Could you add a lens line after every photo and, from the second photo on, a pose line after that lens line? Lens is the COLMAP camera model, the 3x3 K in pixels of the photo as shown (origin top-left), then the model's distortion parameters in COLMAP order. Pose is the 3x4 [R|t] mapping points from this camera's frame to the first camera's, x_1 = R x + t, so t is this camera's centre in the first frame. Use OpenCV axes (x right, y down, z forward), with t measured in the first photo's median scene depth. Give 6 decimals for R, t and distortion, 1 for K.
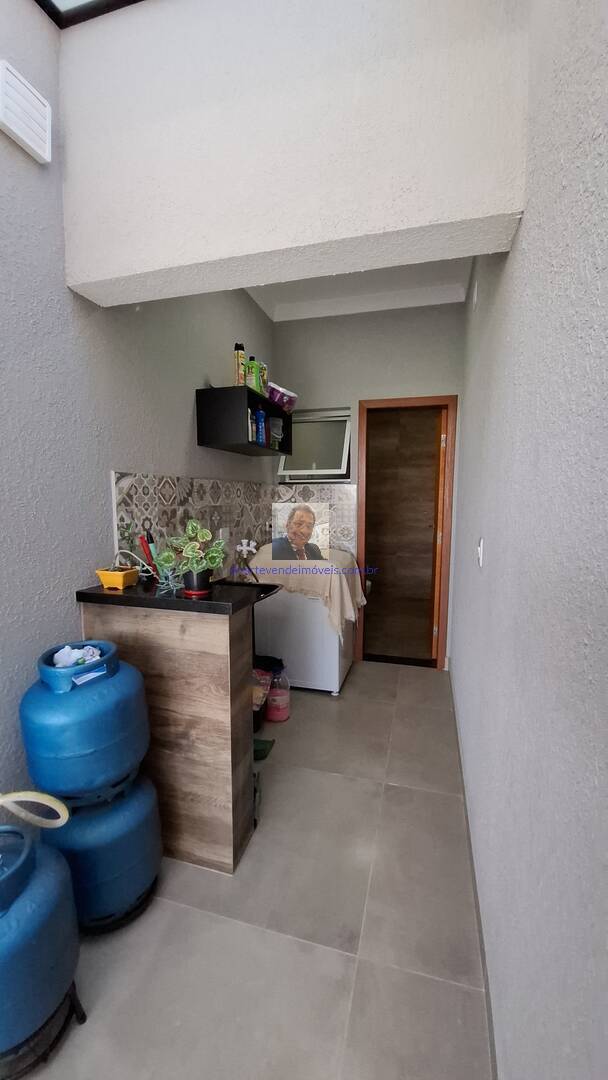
lens RADIAL K [[427.2, 0, 305.1], [0, 427.2, 542.5], [0, 0, 1]] dist [-0.000090, -0.010755]
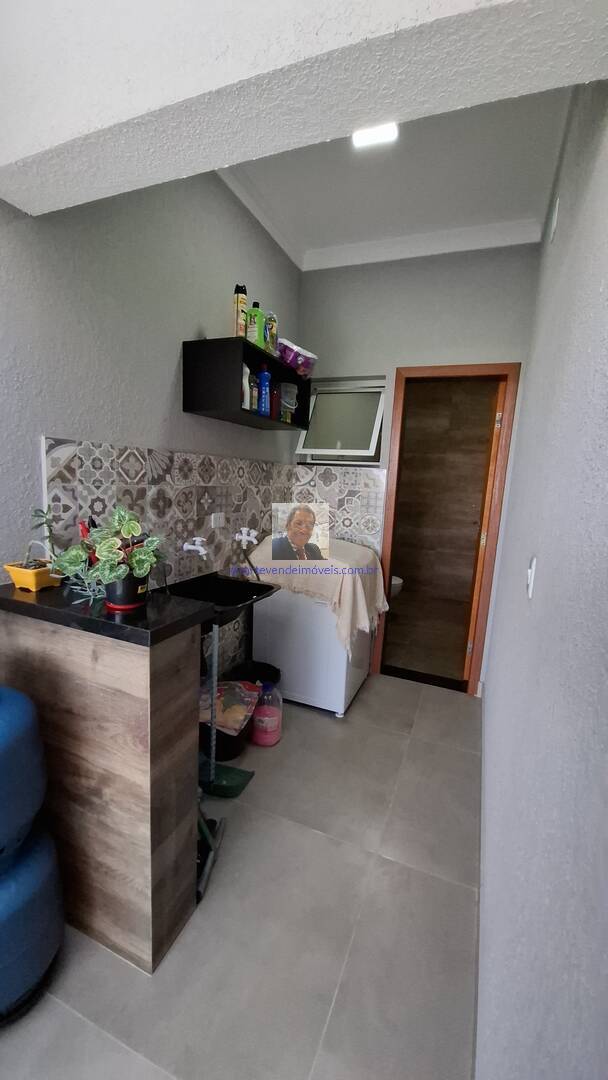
lens RADIAL K [[427.2, 0, 305.1], [0, 427.2, 542.5], [0, 0, 1]] dist [-0.000090, -0.010755]
pose [[0.992174, 0.068005, -0.104723, 0.081558], [-0.063352, 0.996878, 0.047135, -0.029198], [0.107601, -0.040132, 0.993384, 0.193995]]
